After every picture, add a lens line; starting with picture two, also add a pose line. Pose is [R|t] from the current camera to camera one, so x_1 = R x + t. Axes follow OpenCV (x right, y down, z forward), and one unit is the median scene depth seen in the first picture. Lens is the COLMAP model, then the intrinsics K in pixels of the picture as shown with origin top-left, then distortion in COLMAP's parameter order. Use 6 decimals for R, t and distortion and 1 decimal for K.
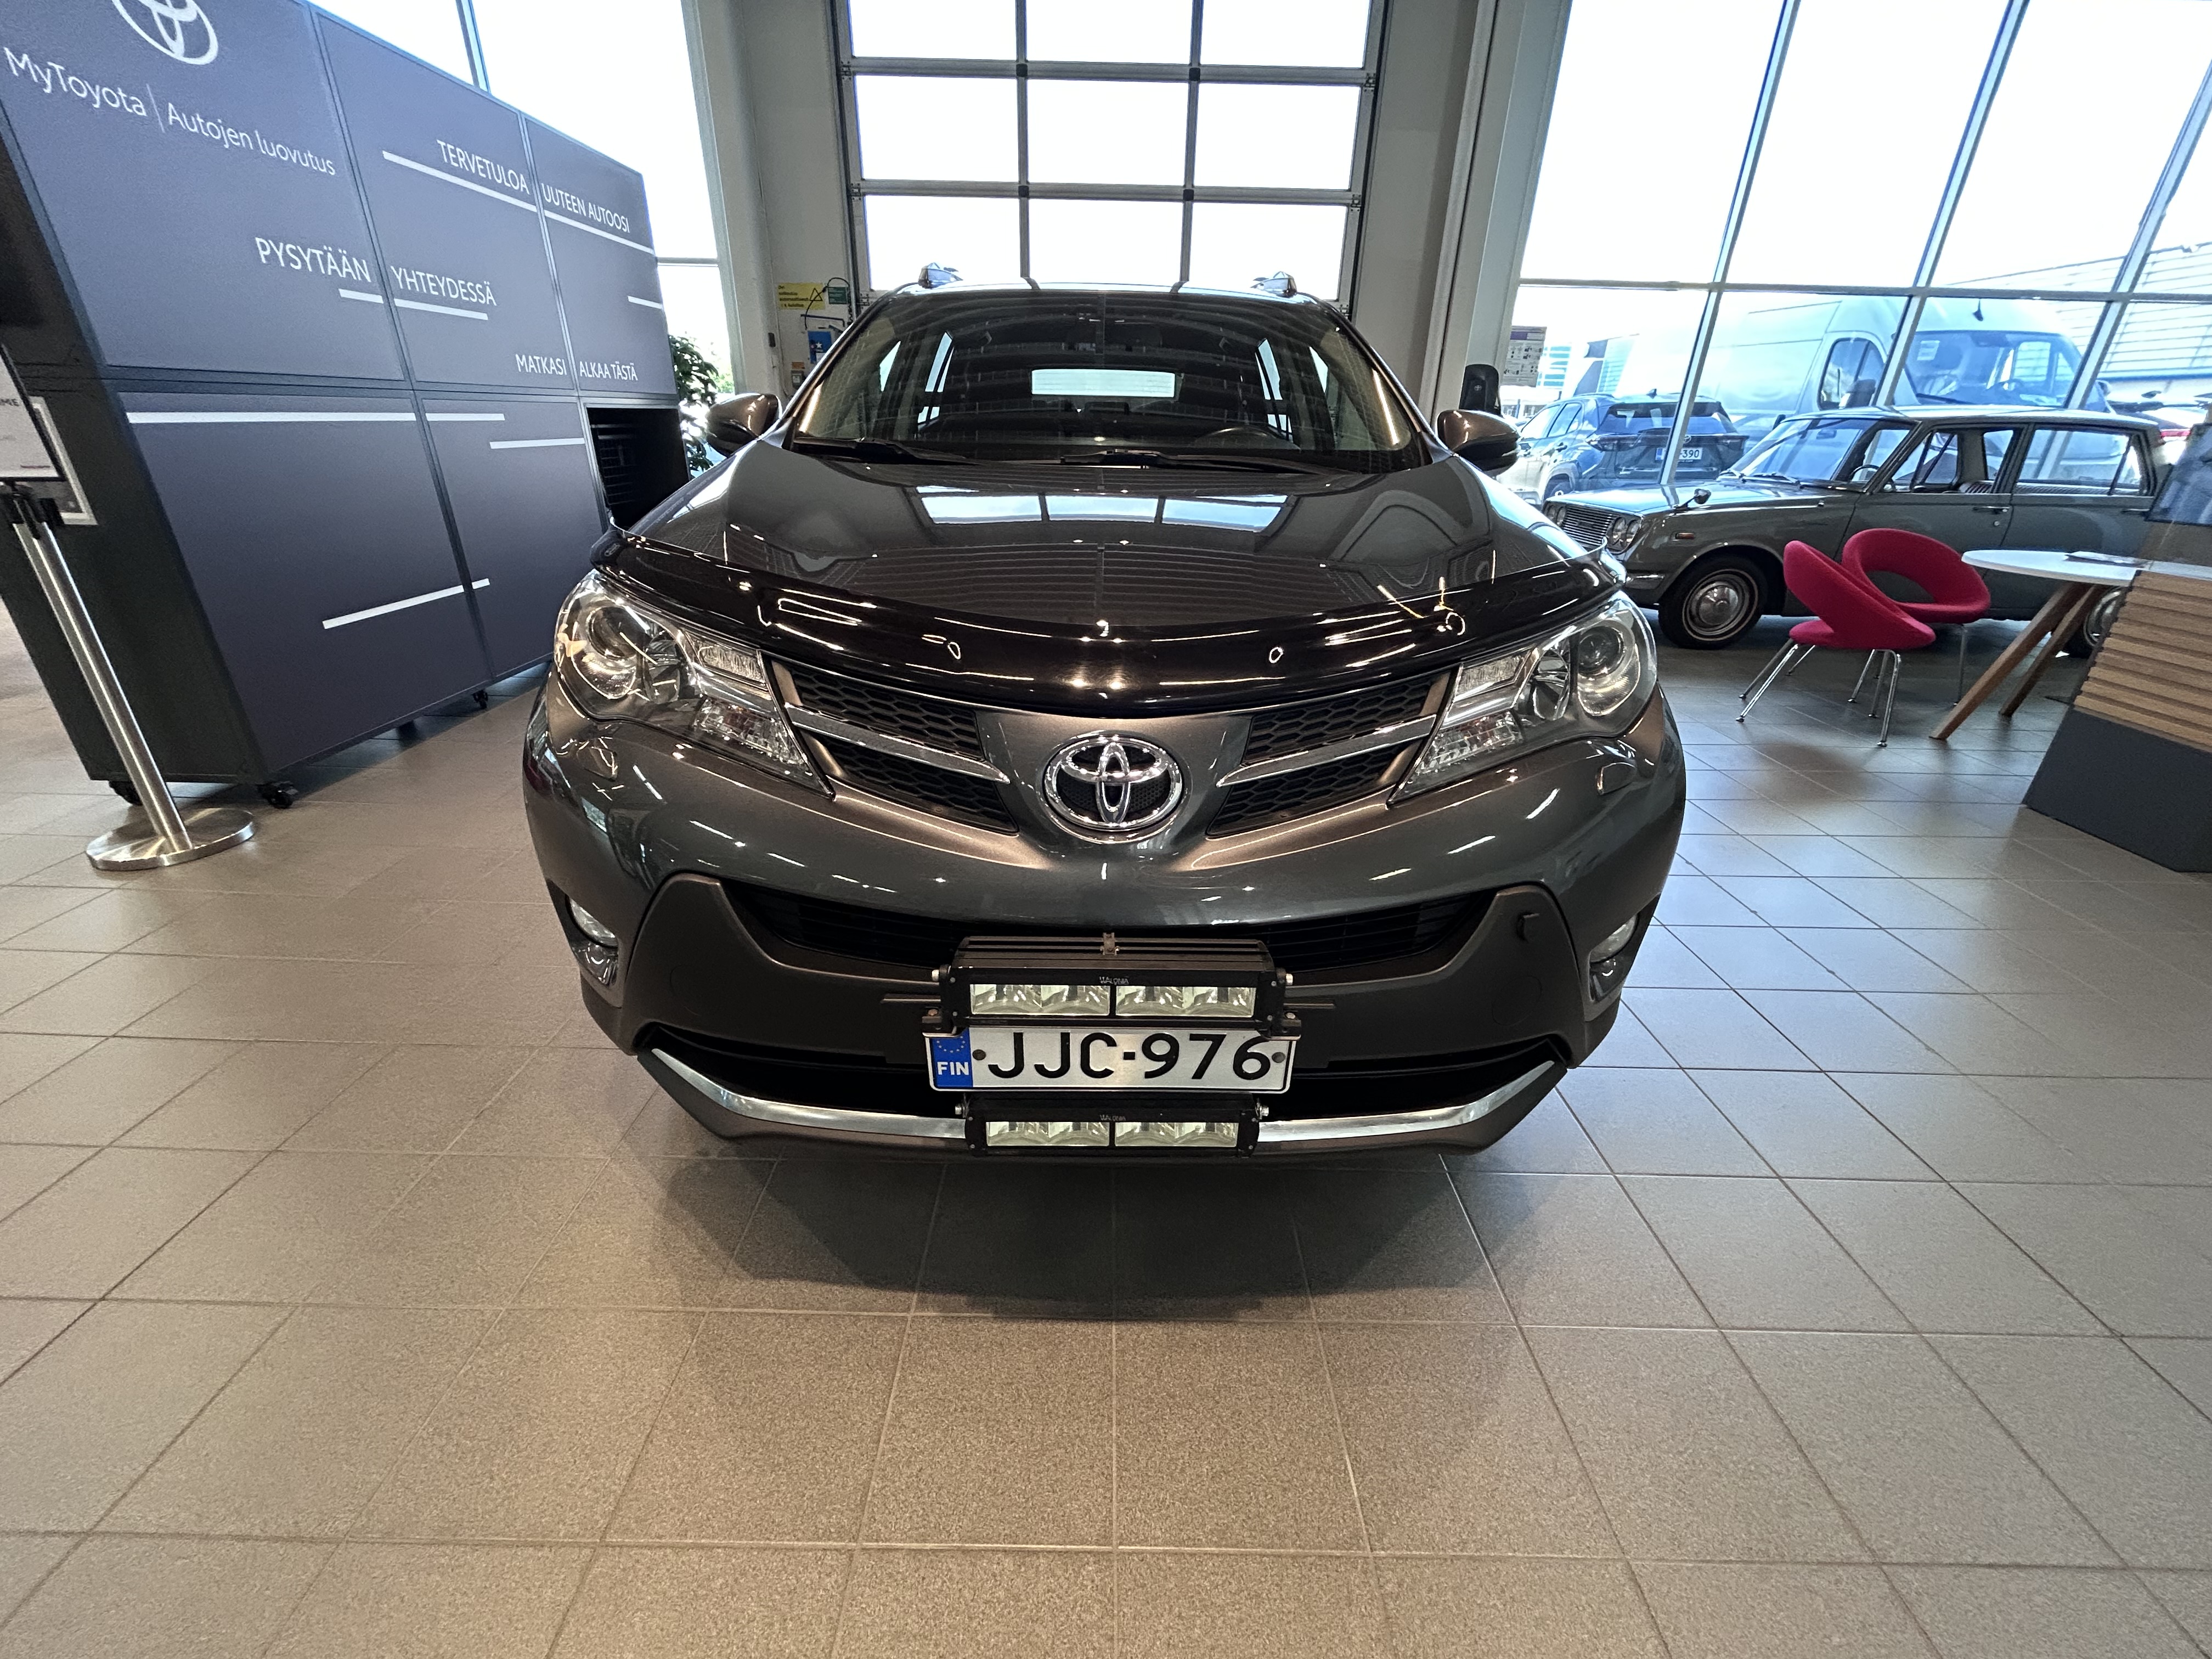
lens RADIAL K [[892.6, 0, 1106.0], [0, 892.6, 829.5], [0, 0, 1]] dist [-0.001862, -0.000759]
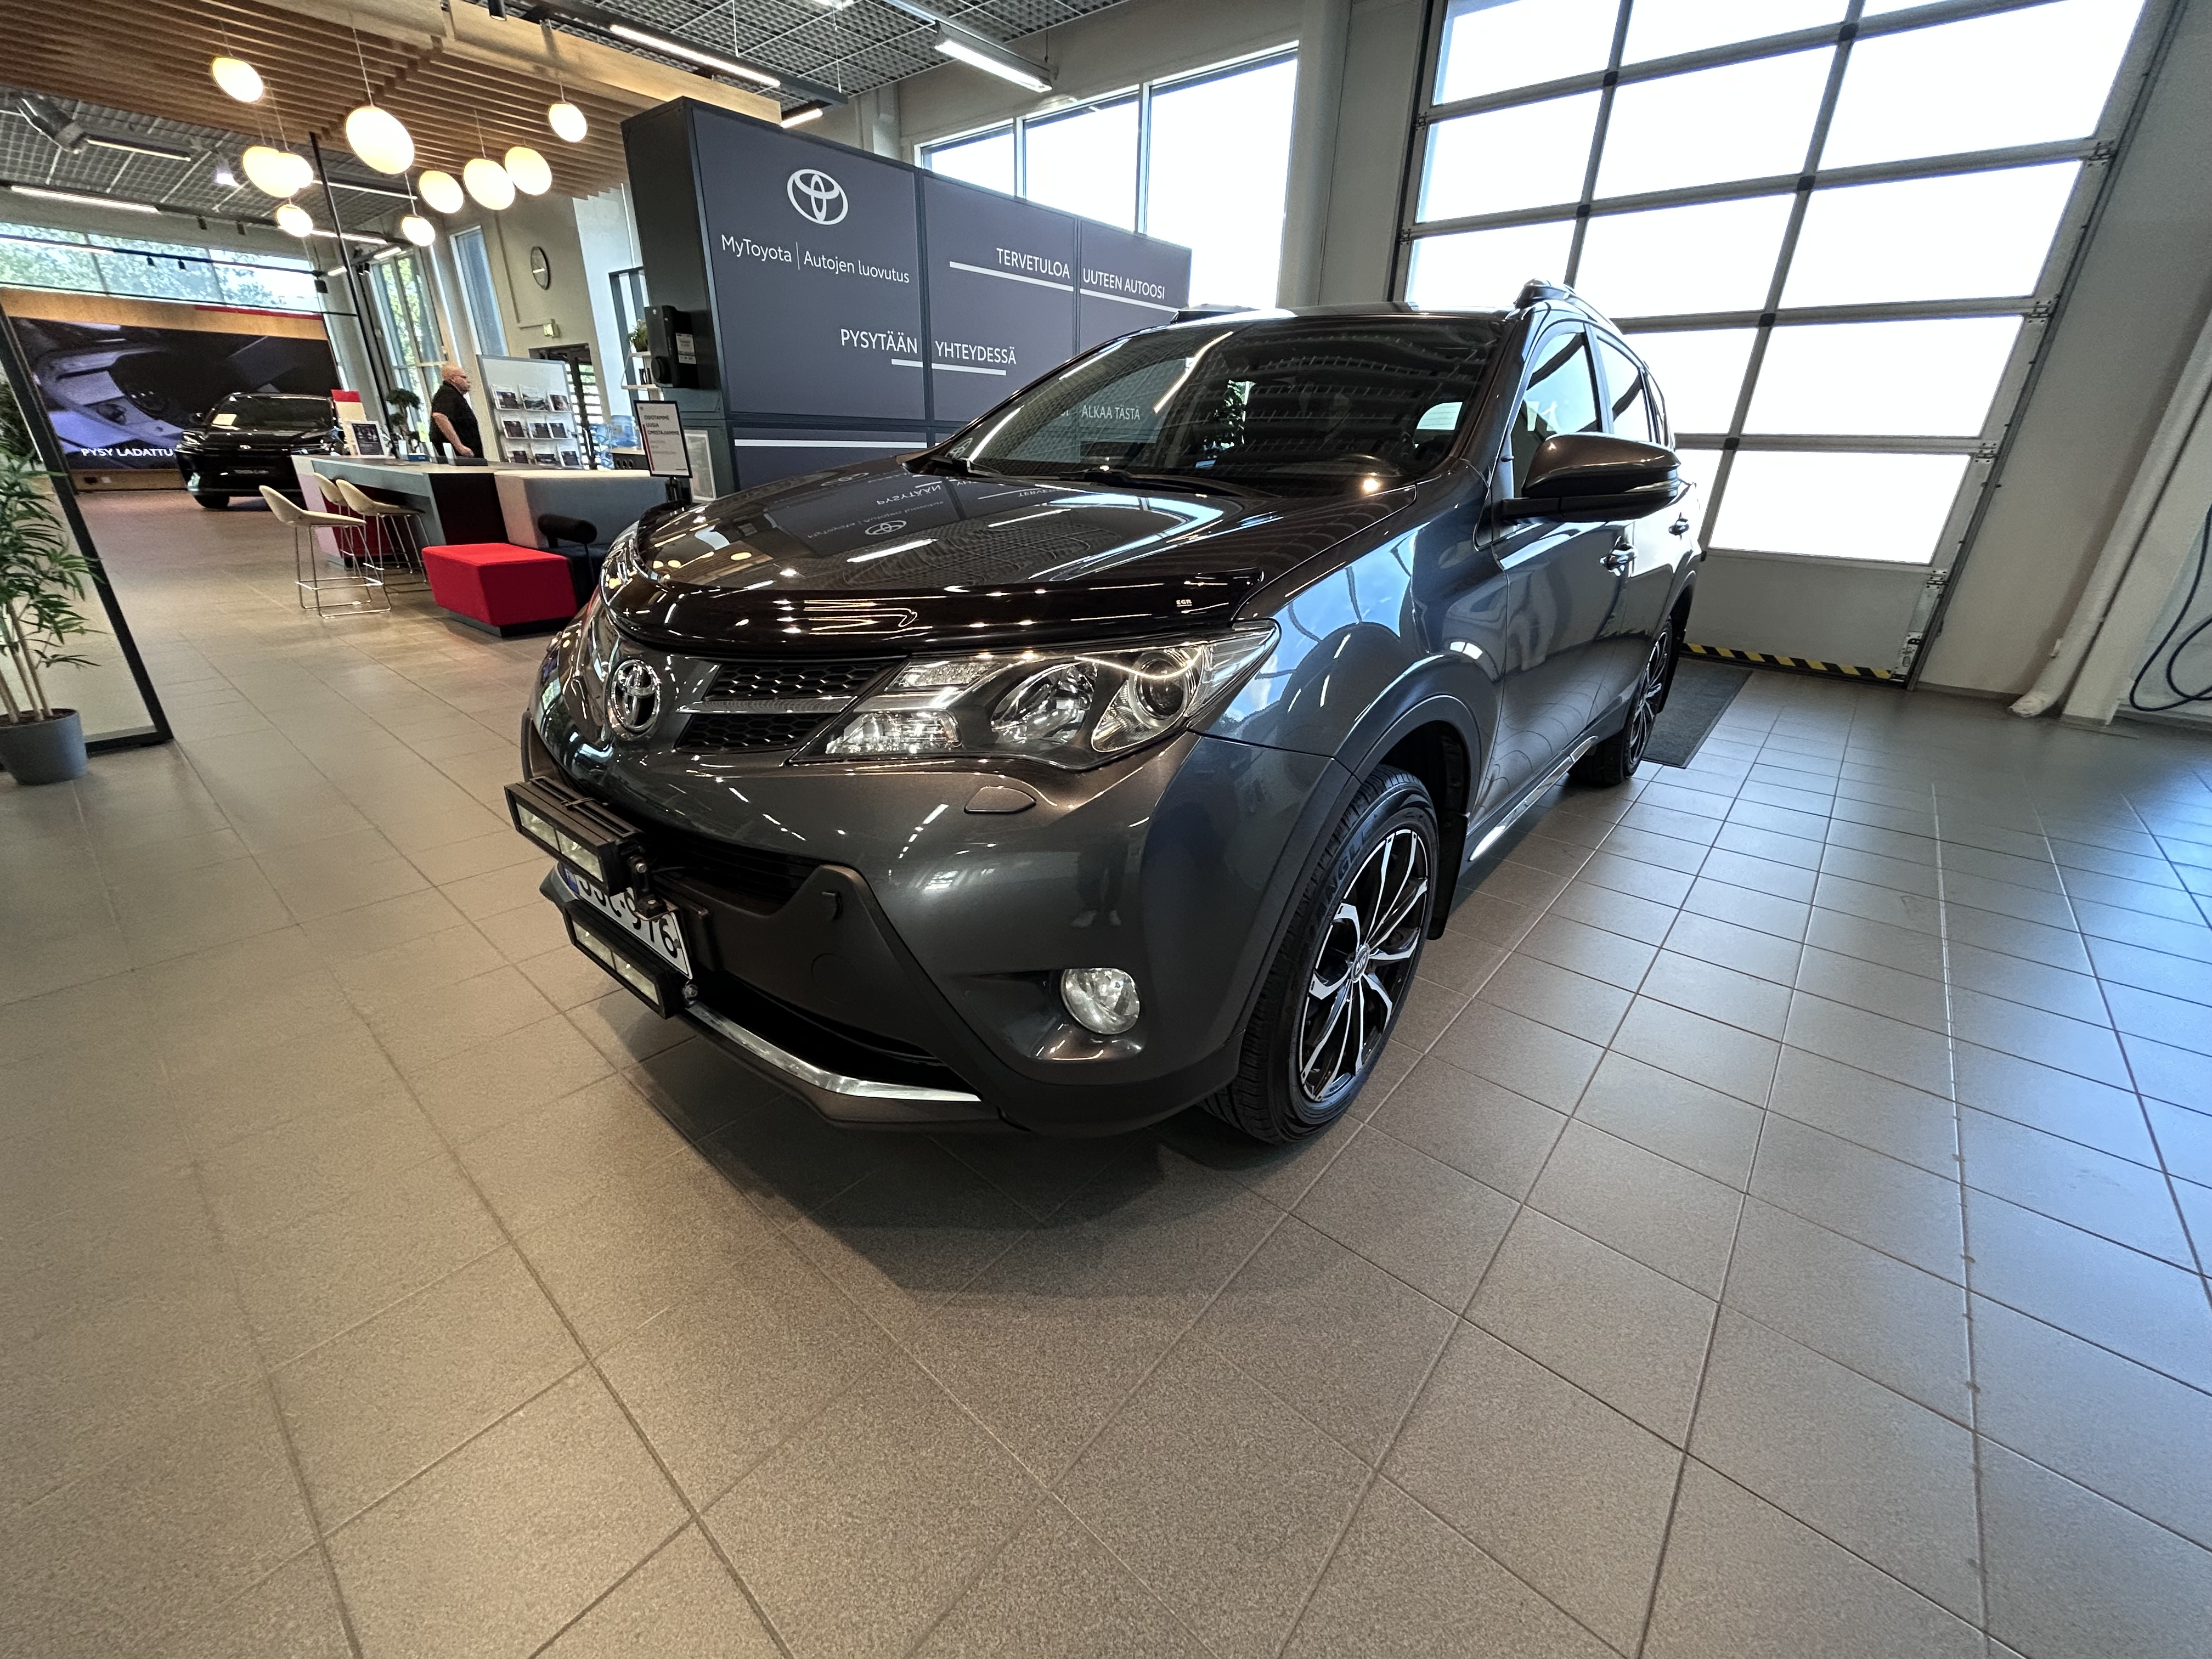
lens RADIAL K [[888.6, 0, 1098.3], [0, 888.6, 811.9], [0, 0, 1]] dist [0.016267, -0.006409]
pose [[0.759684, 0.252033, -0.599467, 1.050744], [-0.283170, 0.958062, 0.043945, -0.108813], [0.585402, 0.136367, 0.799193, 0.262829]]
